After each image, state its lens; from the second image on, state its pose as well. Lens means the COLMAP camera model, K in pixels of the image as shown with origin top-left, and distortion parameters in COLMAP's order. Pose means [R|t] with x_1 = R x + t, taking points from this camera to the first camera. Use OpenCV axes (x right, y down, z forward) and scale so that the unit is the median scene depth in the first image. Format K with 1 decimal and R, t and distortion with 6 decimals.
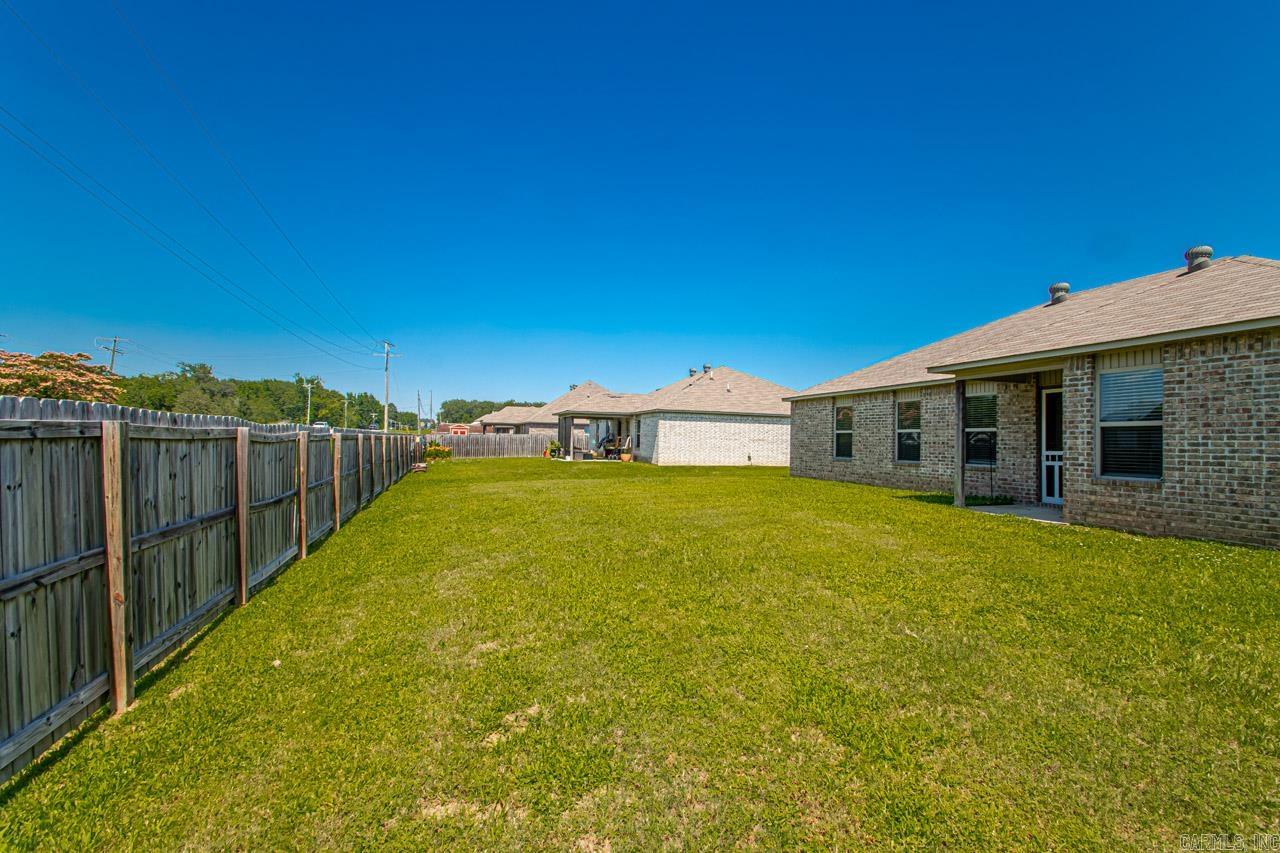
lens RADIAL K [[598.4, 0, 649.9], [0, 598.4, 424.4], [0, 0, 1]] dist [0.022423, -0.018303]
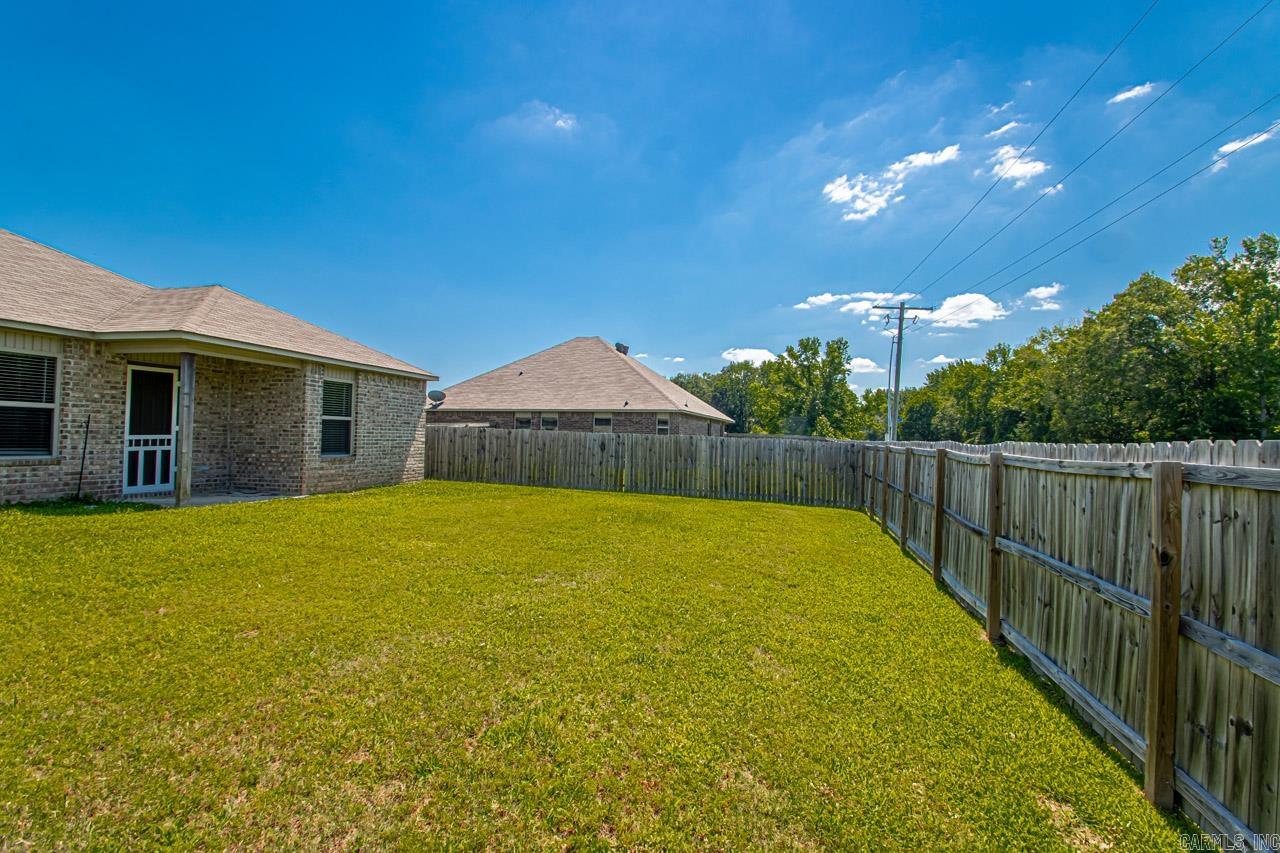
lens RADIAL K [[598.4, 0, 649.9], [0, 598.4, 424.4], [0, 0, 1]] dist [0.022423, -0.018303]
pose [[-0.843412, -0.024712, 0.536698, -0.427610], [-0.053857, 0.997799, -0.038692, 0.020641], [-0.534560, -0.061538, -0.842887, 1.259071]]
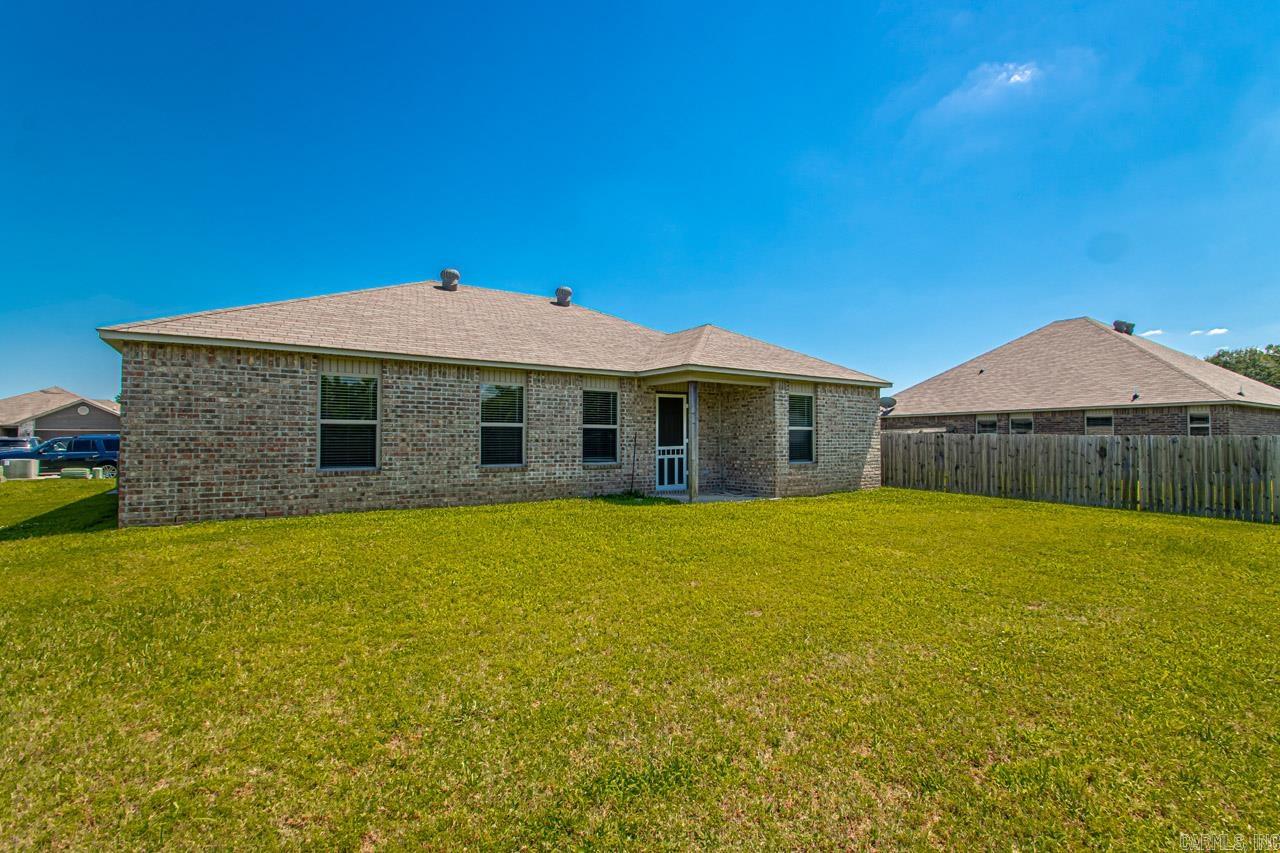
lens RADIAL K [[598.4, 0, 649.9], [0, 598.4, 424.4], [0, 0, 1]] dist [0.022423, -0.018303]
pose [[-0.287210, 0.006890, 0.957843, -0.421014], [-0.034775, 0.999240, -0.017615, 0.021165], [-0.957236, -0.038368, -0.286752, 1.272513]]
